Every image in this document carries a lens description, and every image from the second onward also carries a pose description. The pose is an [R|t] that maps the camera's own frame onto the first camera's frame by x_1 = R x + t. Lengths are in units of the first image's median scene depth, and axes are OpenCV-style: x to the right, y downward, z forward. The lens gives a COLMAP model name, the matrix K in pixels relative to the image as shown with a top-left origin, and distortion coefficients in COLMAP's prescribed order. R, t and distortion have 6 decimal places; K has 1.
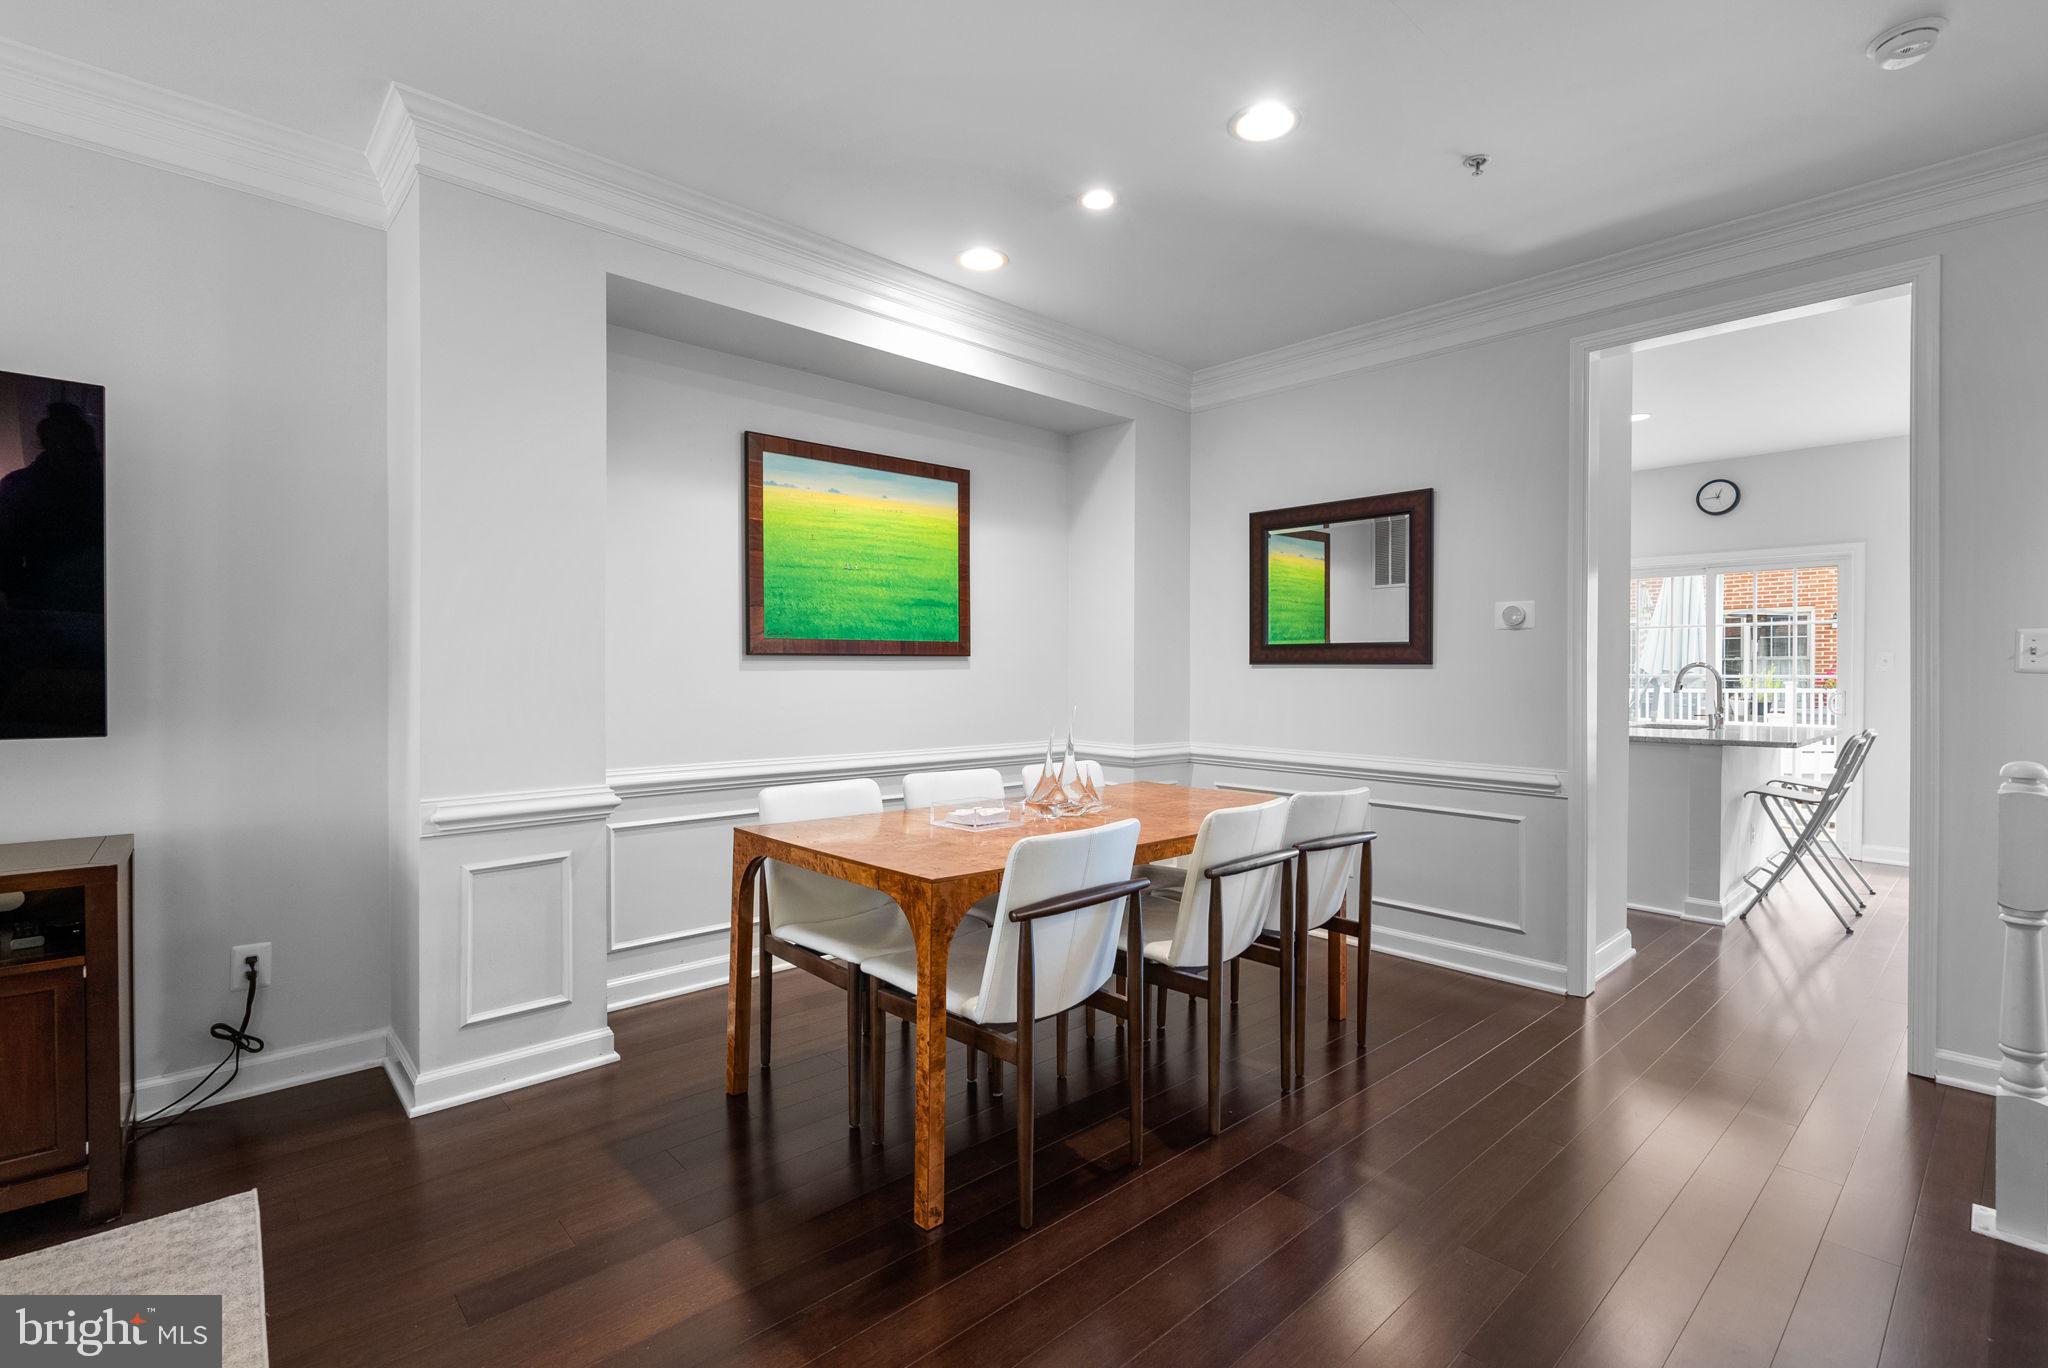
lens RADIAL K [[936.0, 0, 1017.5], [0, 936.0, 672.9], [0, 0, 1]] dist [-0.003154, 0.000582]
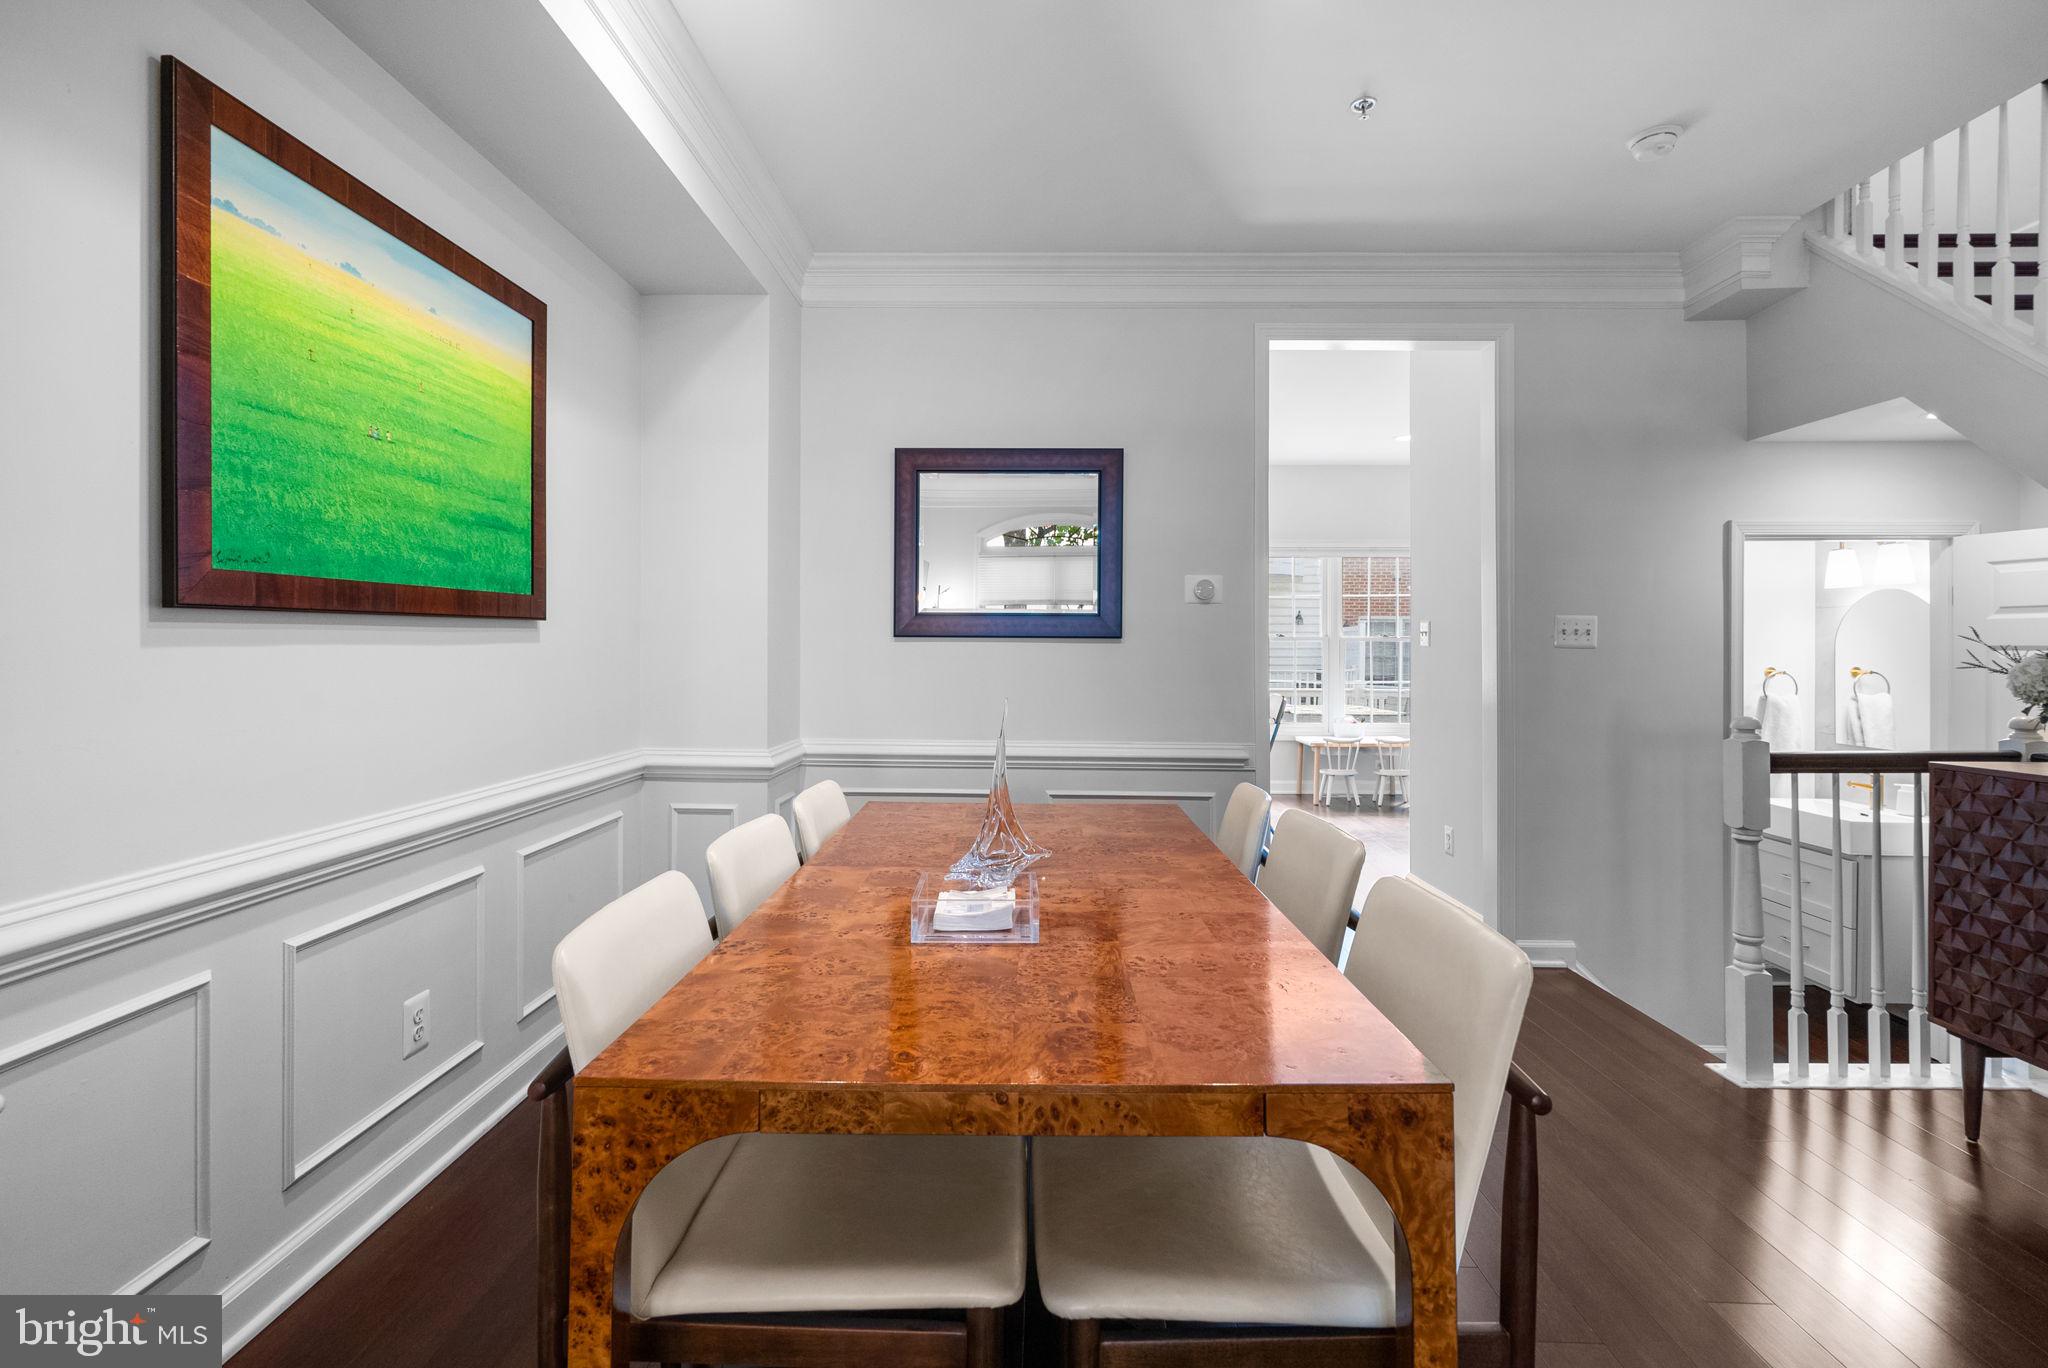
lens RADIAL K [[948.6, 0, 1018.2], [0, 948.6, 643.2], [0, 0, 1]] dist [-0.008793, 0.000441]
pose [[0.694594, 0.001587, 0.719400, -0.302958], [-0.000109, 0.999998, -0.002101, -0.002606], [-0.719402, 0.001381, 0.694592, 0.417419]]
